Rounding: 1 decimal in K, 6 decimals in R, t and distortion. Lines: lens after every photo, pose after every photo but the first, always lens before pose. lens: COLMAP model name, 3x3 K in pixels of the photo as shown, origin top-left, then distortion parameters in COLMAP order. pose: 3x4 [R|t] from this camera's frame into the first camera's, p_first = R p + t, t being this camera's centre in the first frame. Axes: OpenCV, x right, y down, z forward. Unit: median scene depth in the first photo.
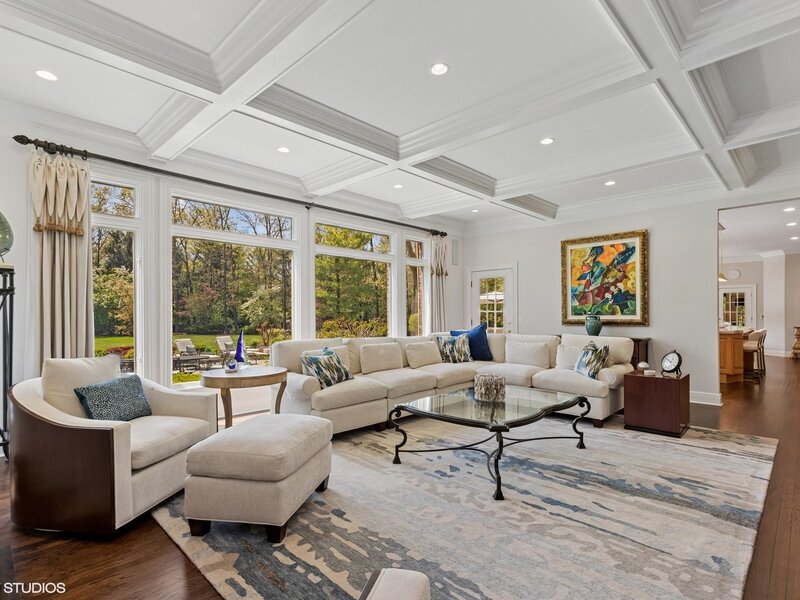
lens RADIAL K [[411.2, 0, 407.7], [0, 411.2, 306.0], [0, 0, 1]] dist [0.015382, -0.000602]
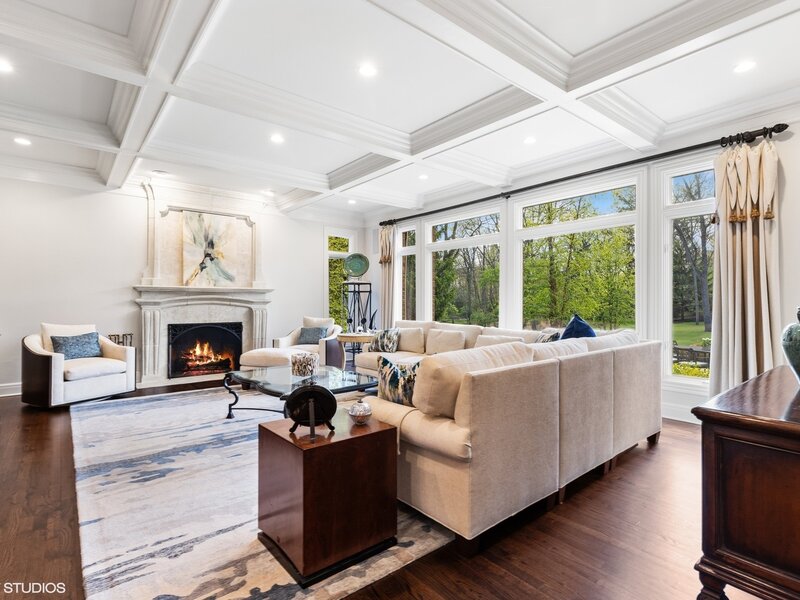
lens RADIAL K [[411.2, 0, 407.3], [0, 411.2, 300.2], [0, 0, 1]] dist [0.015382, -0.000602]
pose [[-0.106600, -0.005983, -0.994284, 1.594558], [0.012813, 0.999891, -0.007390, 0.037448], [0.994219, -0.013528, -0.106512, 1.719524]]
